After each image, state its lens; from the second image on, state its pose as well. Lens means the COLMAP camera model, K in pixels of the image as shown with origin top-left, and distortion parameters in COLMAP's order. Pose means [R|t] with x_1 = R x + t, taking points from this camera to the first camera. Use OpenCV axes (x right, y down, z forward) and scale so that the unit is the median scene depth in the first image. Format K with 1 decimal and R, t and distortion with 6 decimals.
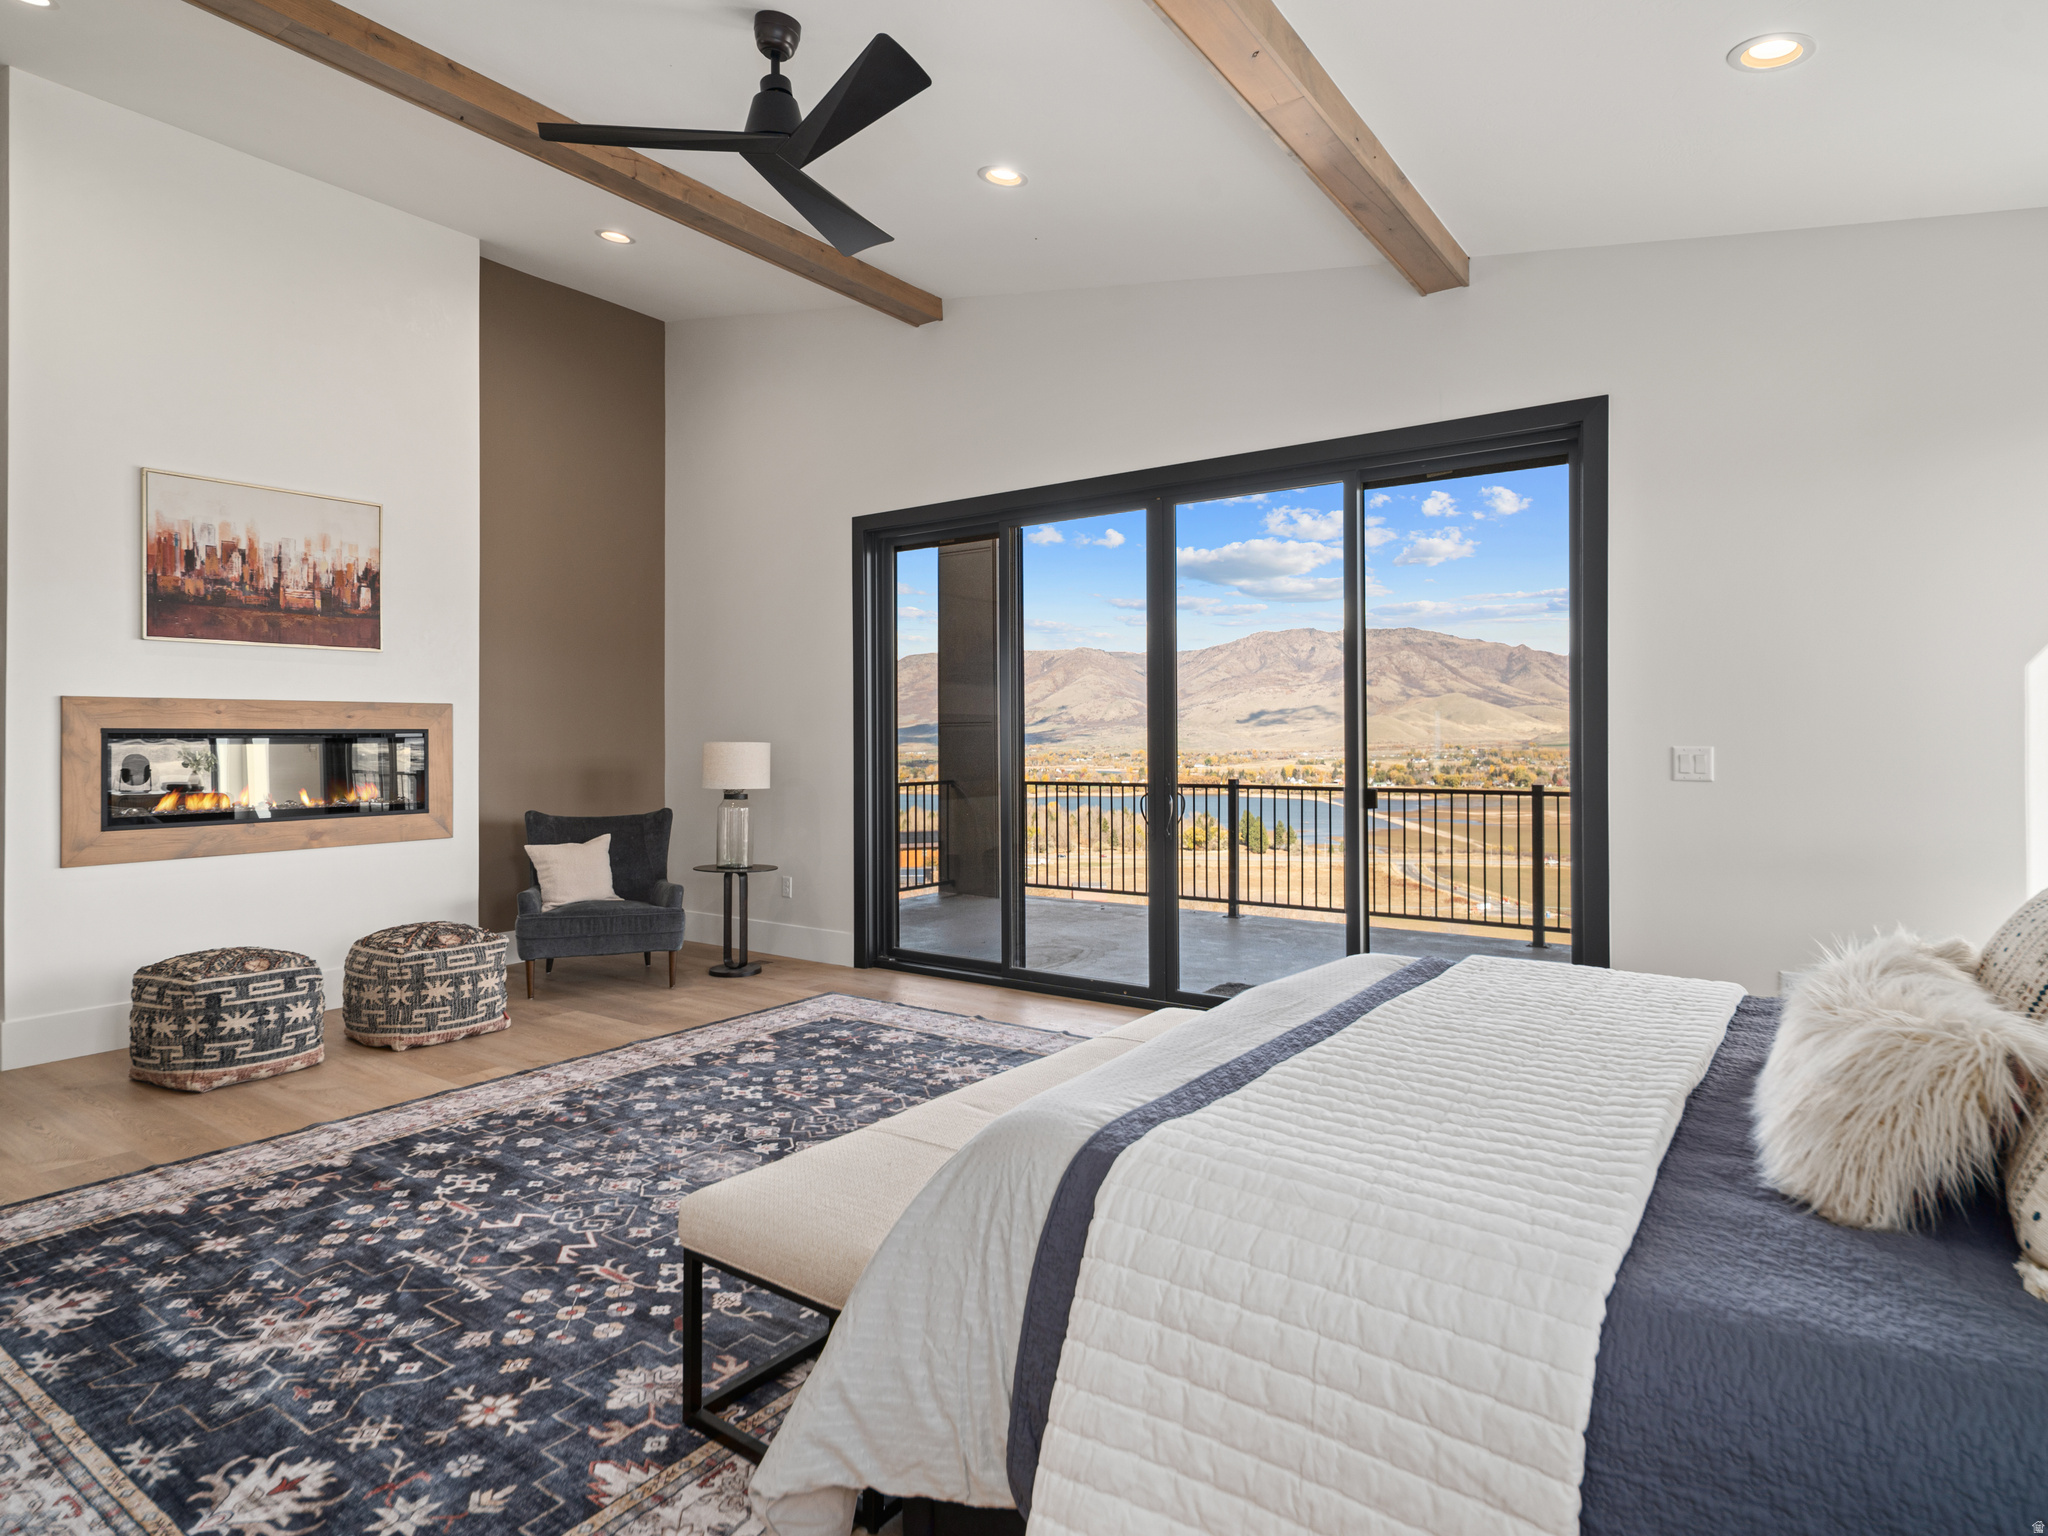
lens RADIAL K [[1128.6, 0, 1020.0], [0, 1128.6, 745.1], [0, 0, 1]] dist [0.004294, 0.000385]
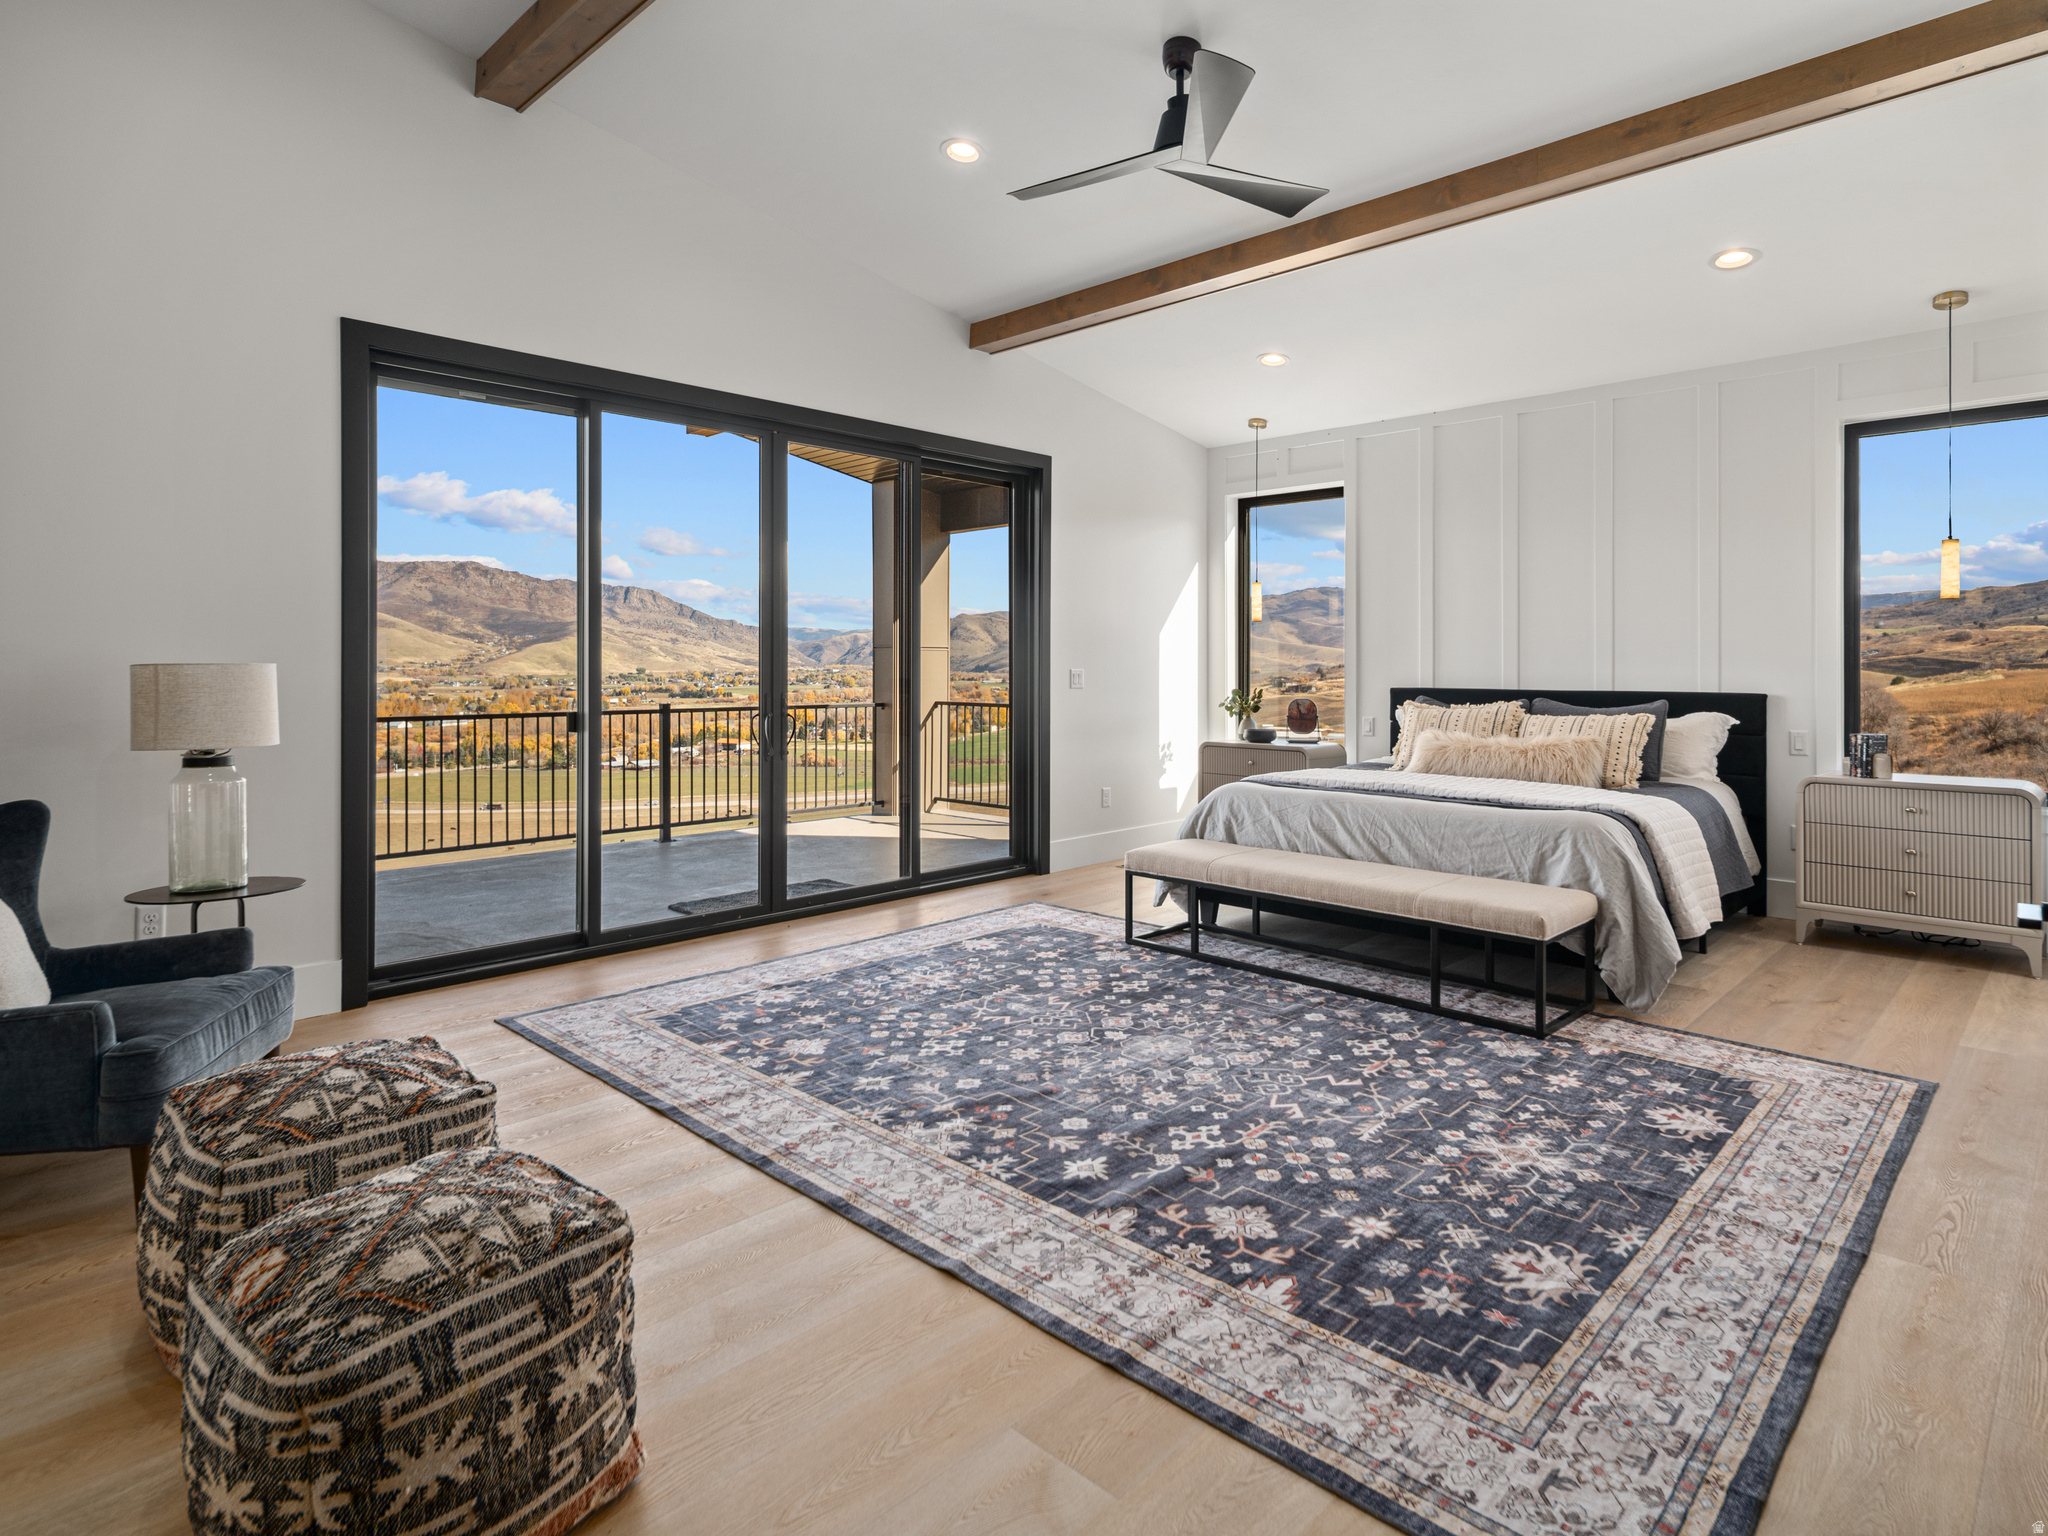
lens RADIAL K [[1128.6, 0, 1021.1], [0, 1128.6, 760.5], [0, 0, 1]] dist [0.004294, 0.000385]
pose [[0.152048, -0.079901, 0.985138, -1.421526], [0.006097, 0.996784, 0.079904, 0.005363], [-0.988354, -0.006143, 0.152047, 1.019681]]
